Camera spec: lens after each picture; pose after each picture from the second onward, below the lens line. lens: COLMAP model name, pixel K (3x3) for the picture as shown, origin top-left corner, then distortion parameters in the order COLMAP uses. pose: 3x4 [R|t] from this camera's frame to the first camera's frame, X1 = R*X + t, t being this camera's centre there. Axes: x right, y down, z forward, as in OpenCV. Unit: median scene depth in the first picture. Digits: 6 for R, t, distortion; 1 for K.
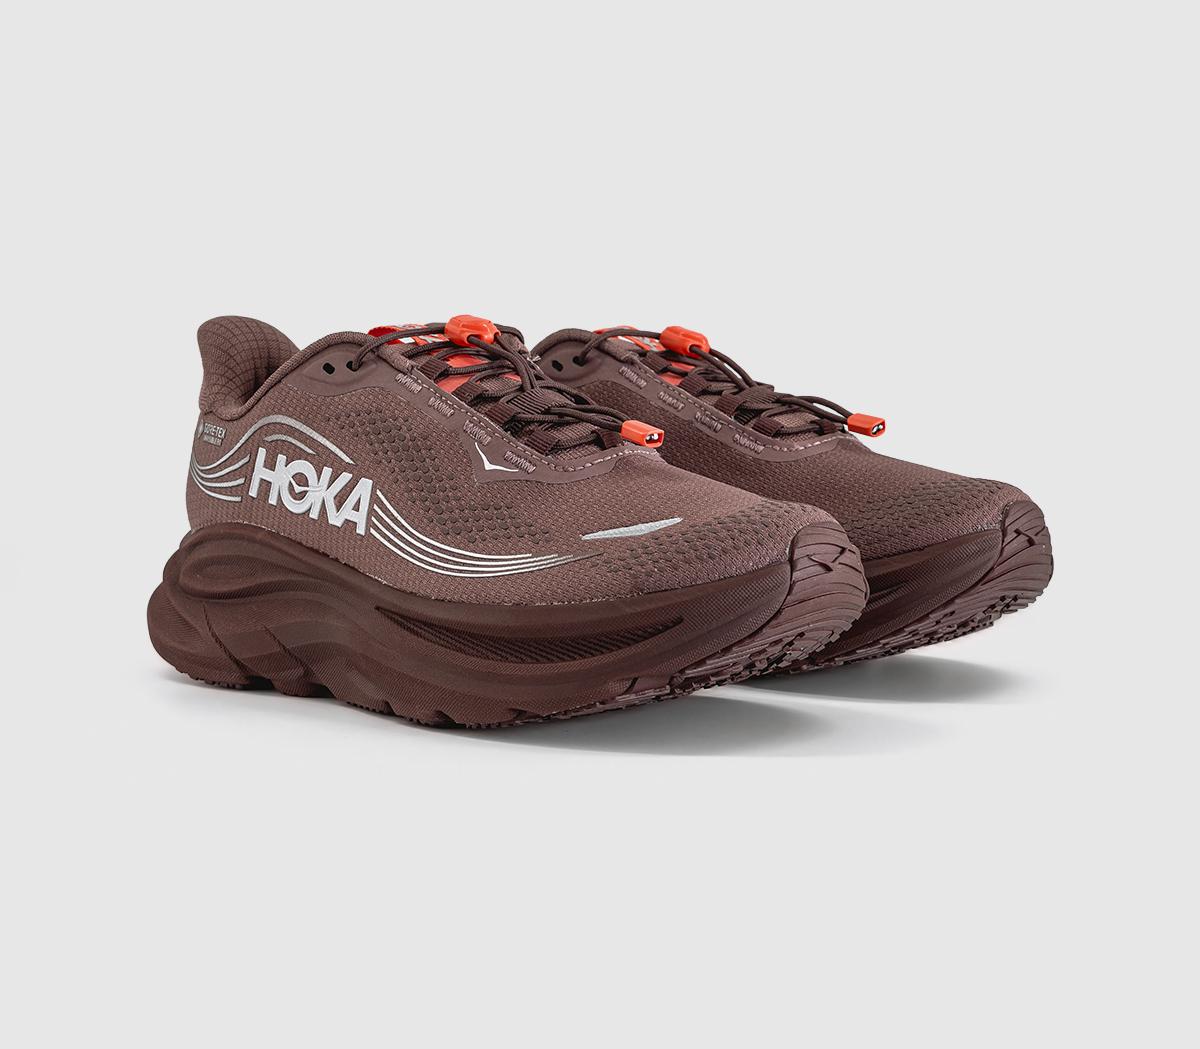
lens RADIAL K [[2296.4, 0, 600.0], [0, 2296.4, 524.5], [0, 0, 1]] dist [0.010533, 0.021079]
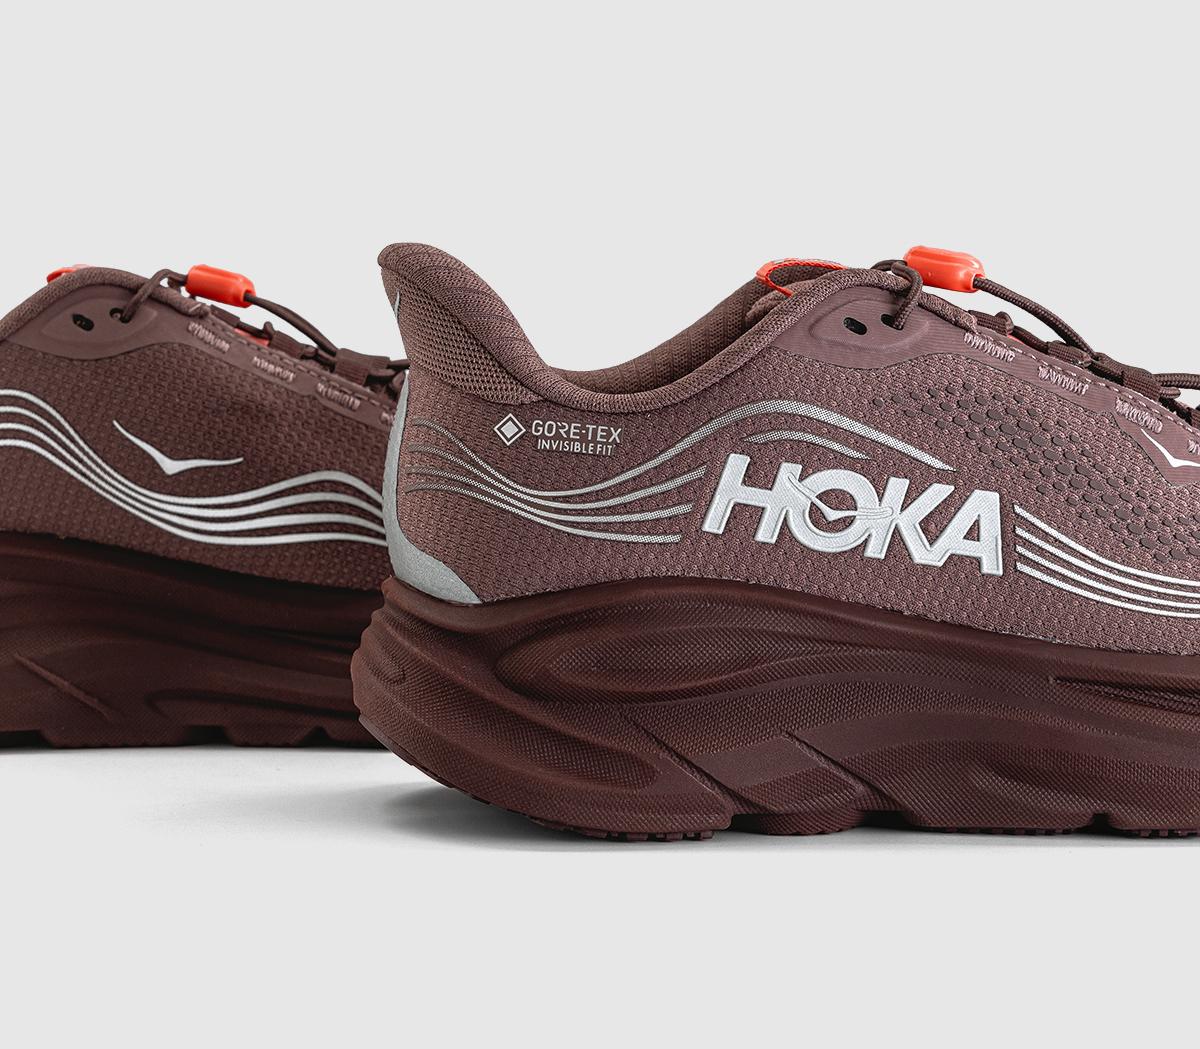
lens RADIAL K [[2602.8, 0, 600.0], [0, 2602.8, 524.5], [0, 0, 1]] dist [-0.084946, 0.317530]
pose [[0.687522, -0.069503, 0.722830, -0.687560], [0.060522, 0.997430, 0.038341, -0.043509], [-0.723637, 0.017387, 0.689962, 0.528858]]
